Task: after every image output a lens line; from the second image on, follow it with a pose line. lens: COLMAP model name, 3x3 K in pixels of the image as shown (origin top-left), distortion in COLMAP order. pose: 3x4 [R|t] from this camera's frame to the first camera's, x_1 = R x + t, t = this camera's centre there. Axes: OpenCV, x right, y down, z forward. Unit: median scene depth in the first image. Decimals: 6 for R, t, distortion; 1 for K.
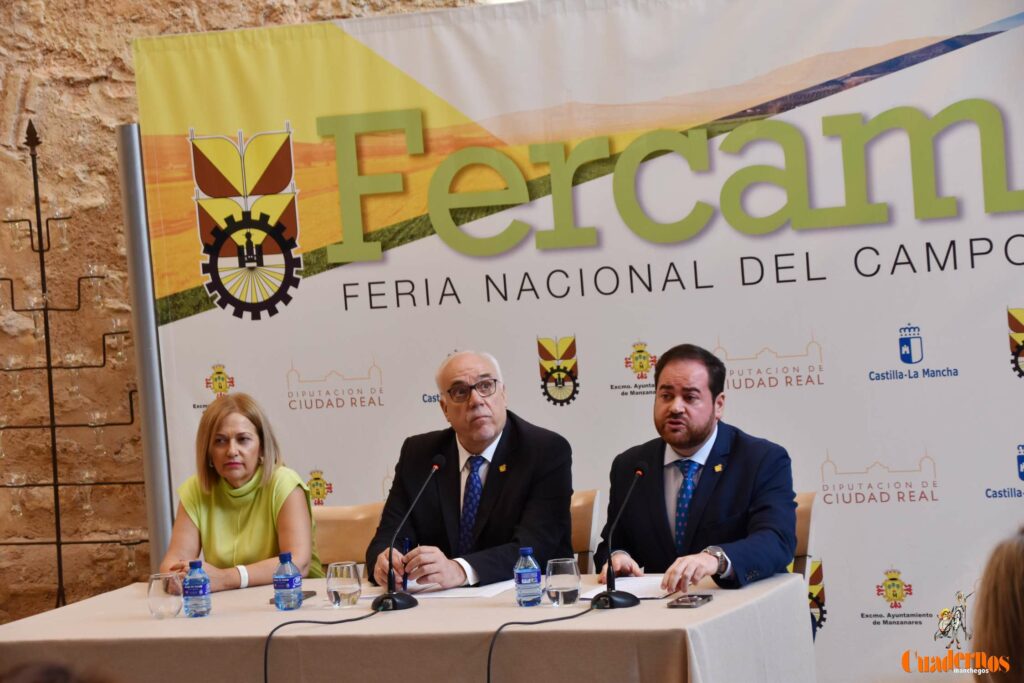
lens RADIAL K [[2621.4, 0, 507.9], [0, 2621.4, 333.6], [0, 0, 1]] dist [0.484055, 0.780217]
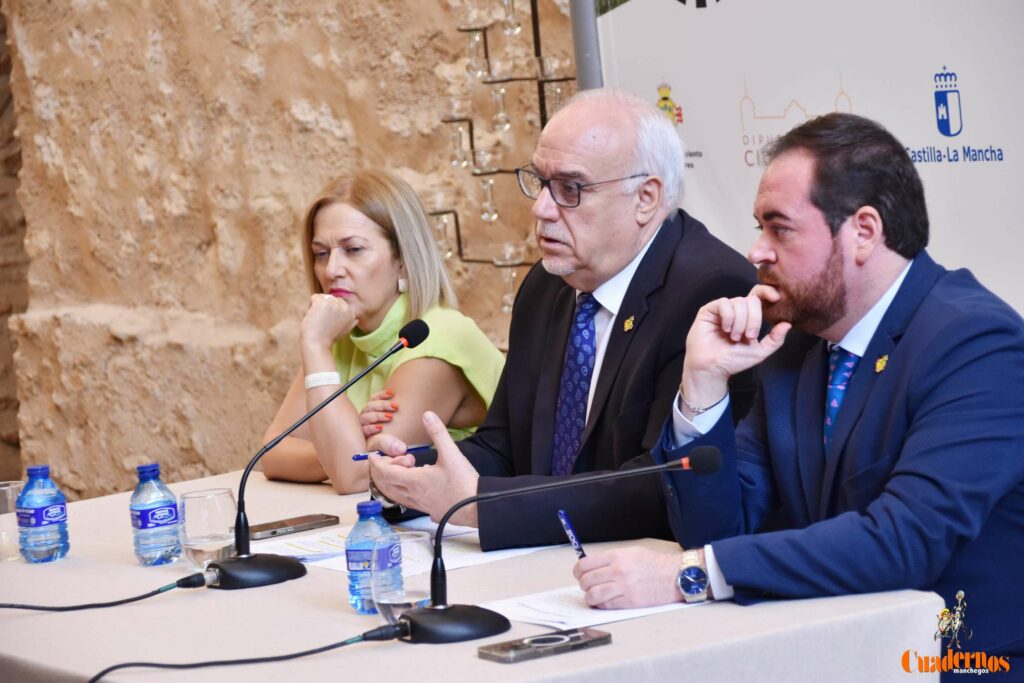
lens RADIAL K [[3472.0, 0, 529.0], [0, 3472.0, 340.0], [0, 0, 1]] dist [0.843146, 0.259219]
pose [[0.799565, 0.056820, -0.597886, 0.338679], [0.014978, 0.993318, 0.114431, -0.021399], [0.600393, -0.100450, 0.793371, 0.369172]]
